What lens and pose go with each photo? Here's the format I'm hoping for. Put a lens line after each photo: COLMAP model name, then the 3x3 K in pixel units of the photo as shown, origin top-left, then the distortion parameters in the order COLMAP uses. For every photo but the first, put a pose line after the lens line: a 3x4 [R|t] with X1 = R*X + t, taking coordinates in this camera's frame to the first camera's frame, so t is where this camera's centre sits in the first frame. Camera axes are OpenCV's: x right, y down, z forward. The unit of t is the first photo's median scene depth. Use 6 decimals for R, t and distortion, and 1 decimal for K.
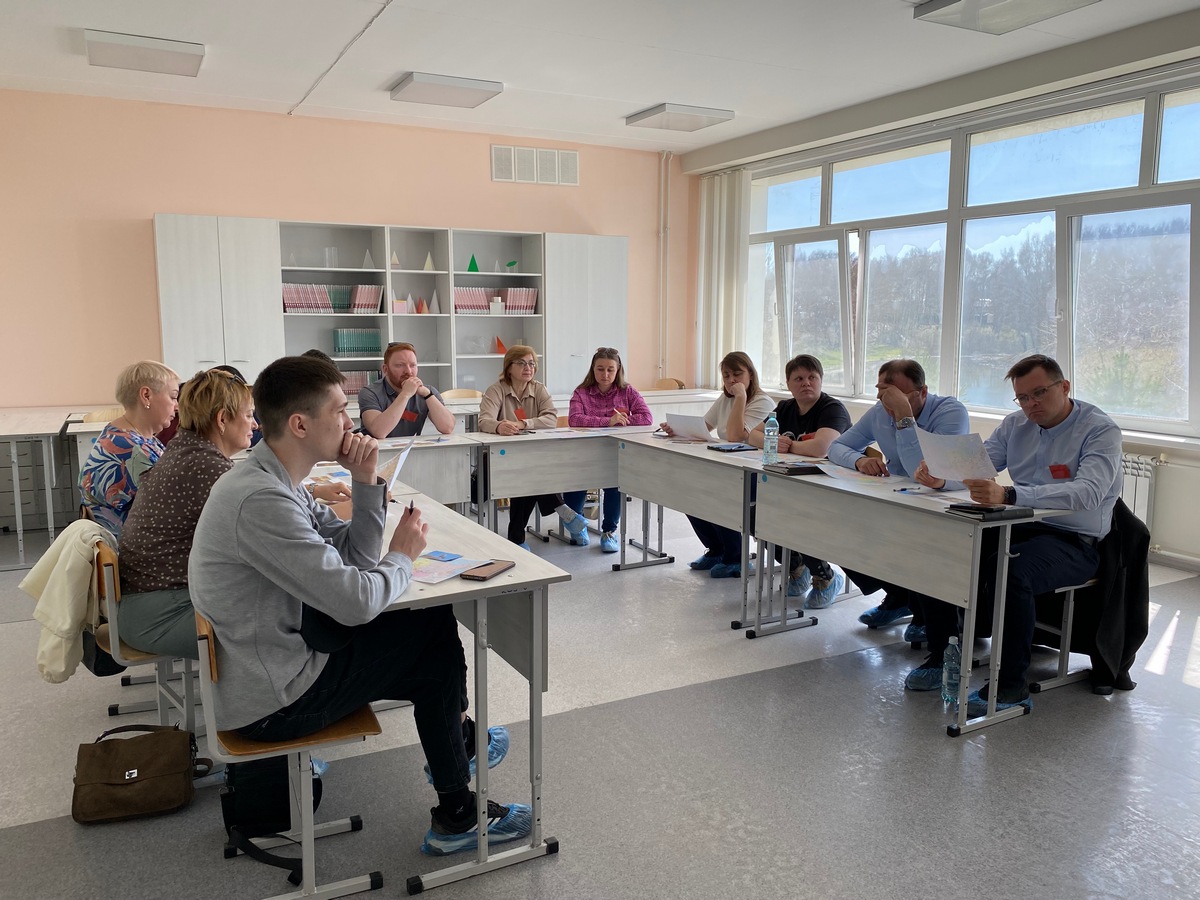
lens RADIAL K [[904.7, 0, 602.2], [0, 904.7, 455.9], [0, 0, 1]] dist [0.032579, -0.061144]
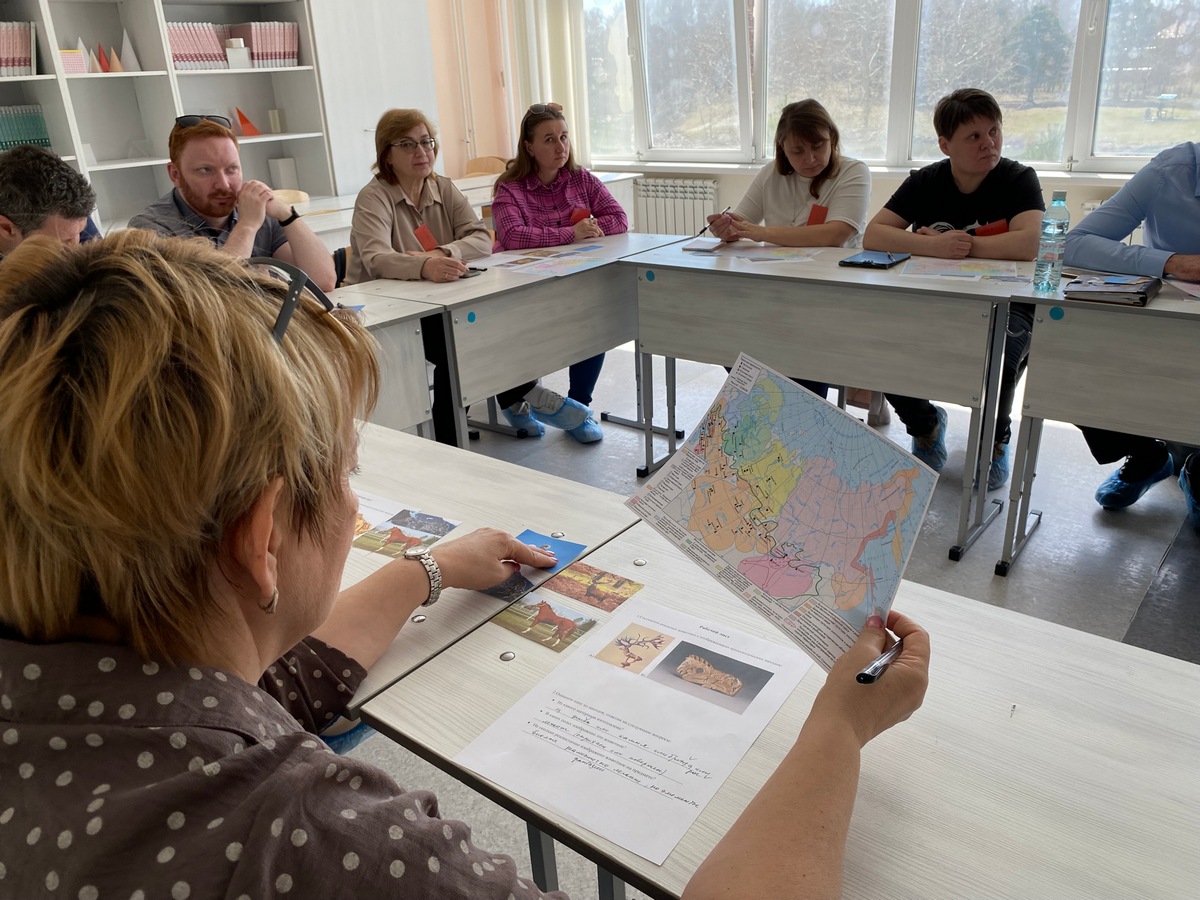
lens RADIAL K [[904.7, 0, 592.5], [0, 904.7, 428.3], [0, 0, 1]] dist [0.032579, -0.061144]
pose [[0.916201, -0.184792, 0.355566, -0.220930], [0.107220, 0.968018, 0.226813, -0.048404], [-0.386108, -0.169683, 0.906713, 0.429900]]
